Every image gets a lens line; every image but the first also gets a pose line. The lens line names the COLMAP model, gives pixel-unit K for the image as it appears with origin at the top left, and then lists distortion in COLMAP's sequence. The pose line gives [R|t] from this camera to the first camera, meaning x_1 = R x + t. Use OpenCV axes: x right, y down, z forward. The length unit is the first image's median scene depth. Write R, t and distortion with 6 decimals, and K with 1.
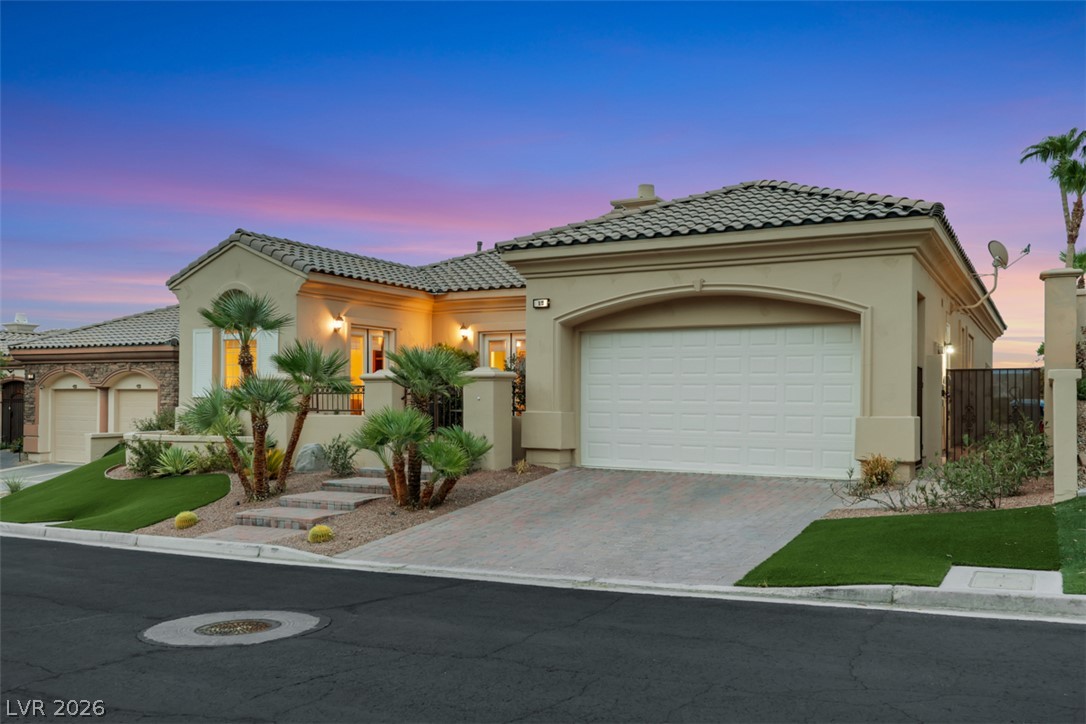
lens RADIAL K [[919.4, 0, 528.2], [0, 919.4, 361.9], [0, 0, 1]] dist [-0.002563, 0.000315]
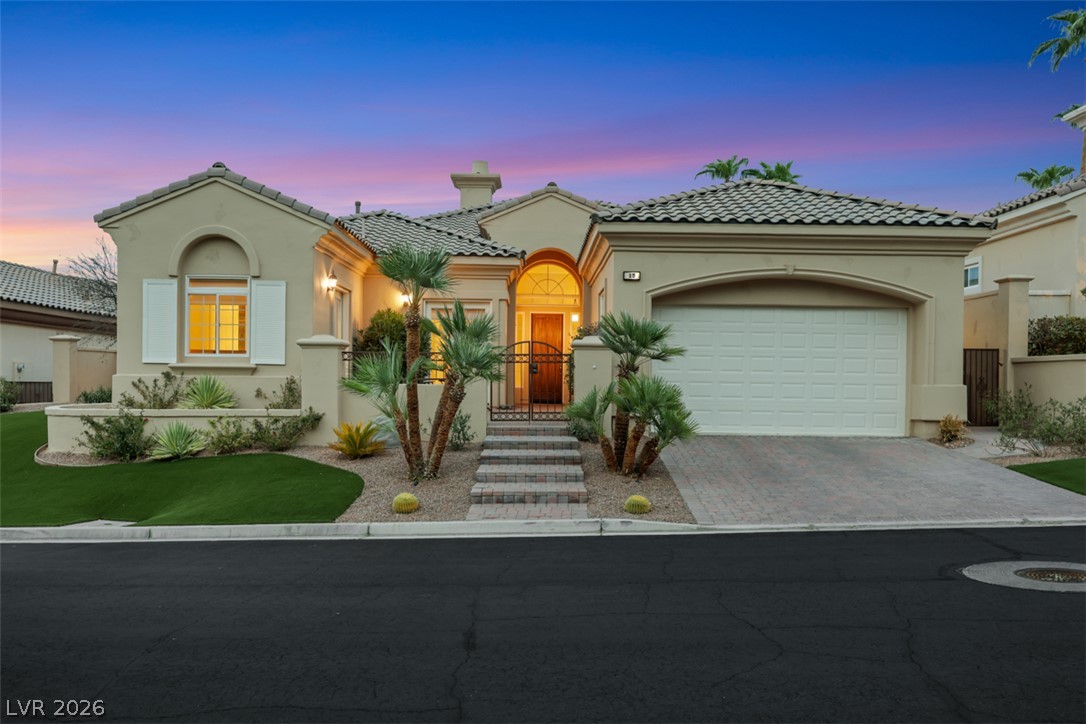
lens RADIAL K [[904.5, 0, 543.0], [0, 904.5, 362.0], [0, 0, 1]] dist [0.002762, 0.001038]
pose [[0.868763, 0.013623, 0.495041, -0.503383], [-0.027419, 0.999411, 0.020615, 0.012948], [-0.494469, -0.031483, 0.868625, 0.143765]]
